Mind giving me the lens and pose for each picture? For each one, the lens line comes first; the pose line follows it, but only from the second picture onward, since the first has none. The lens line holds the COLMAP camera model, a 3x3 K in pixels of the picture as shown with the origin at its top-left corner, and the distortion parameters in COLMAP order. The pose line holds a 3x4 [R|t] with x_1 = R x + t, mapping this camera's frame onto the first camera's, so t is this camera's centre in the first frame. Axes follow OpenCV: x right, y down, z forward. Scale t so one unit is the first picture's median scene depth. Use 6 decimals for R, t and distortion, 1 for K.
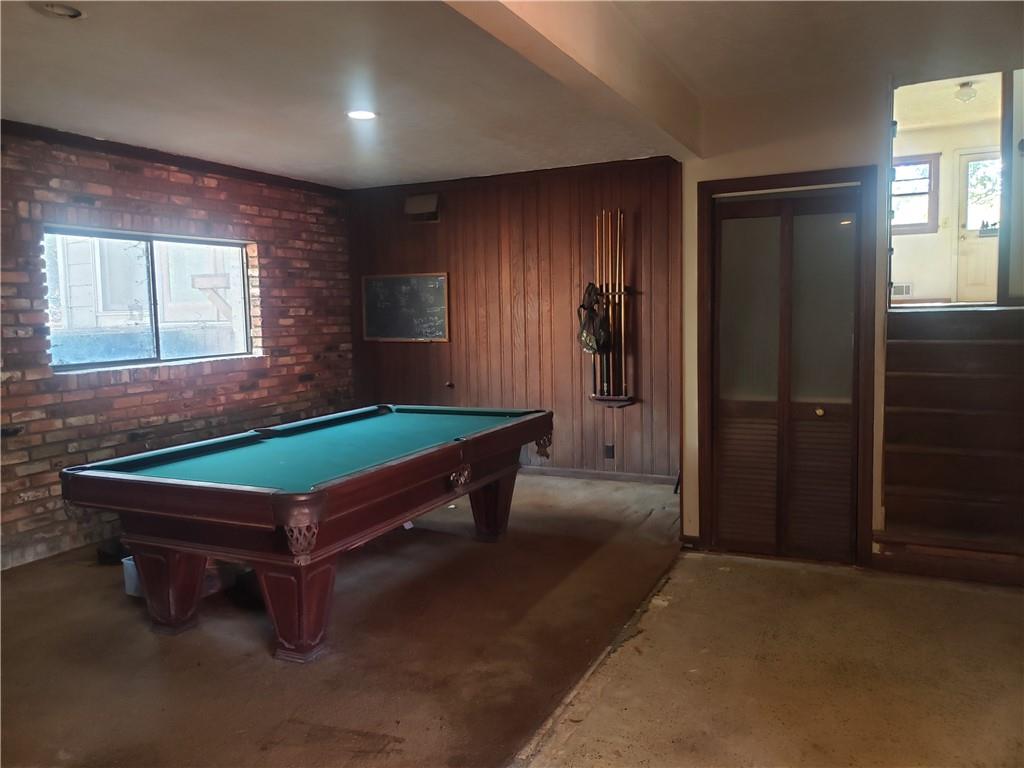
lens RADIAL K [[793.8, 0, 504.1], [0, 793.8, 385.3], [0, 0, 1]] dist [0.056822, -0.008070]
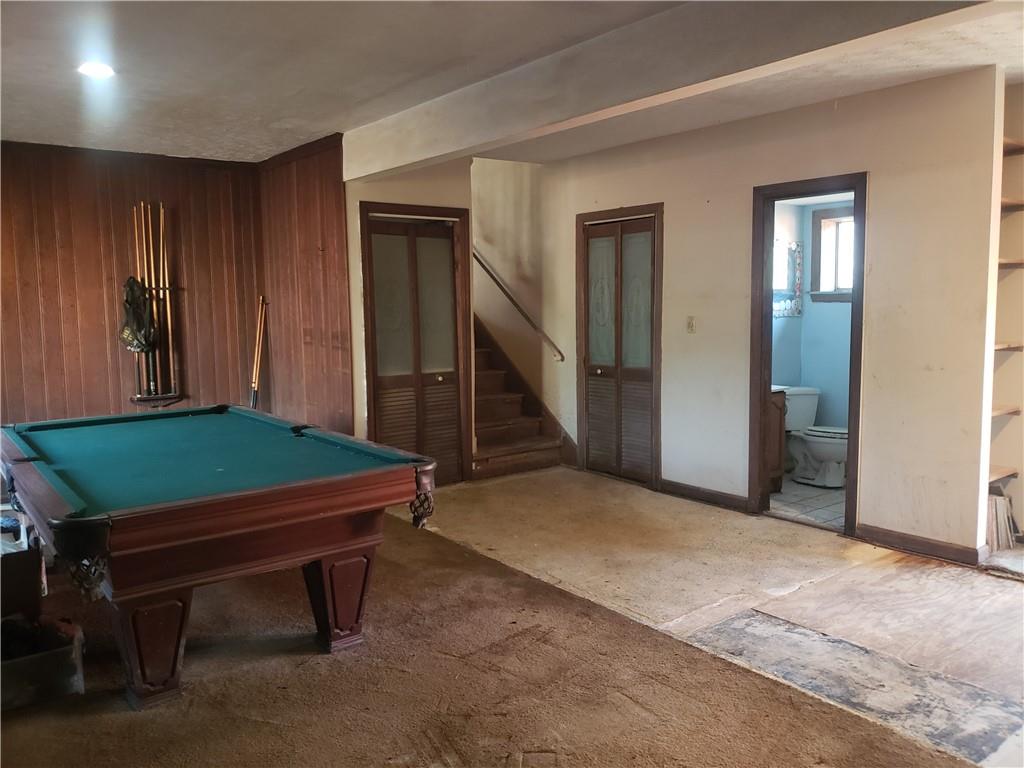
lens RADIAL K [[793.8, 0, 504.1], [0, 793.8, 379.3], [0, 0, 1]] dist [0.056822, -0.008070]
pose [[0.433536, -0.067713, 0.898588, -0.774050], [0.086699, 0.995681, 0.033201, -0.001706], [-0.896956, 0.063513, 0.437535, 0.274691]]
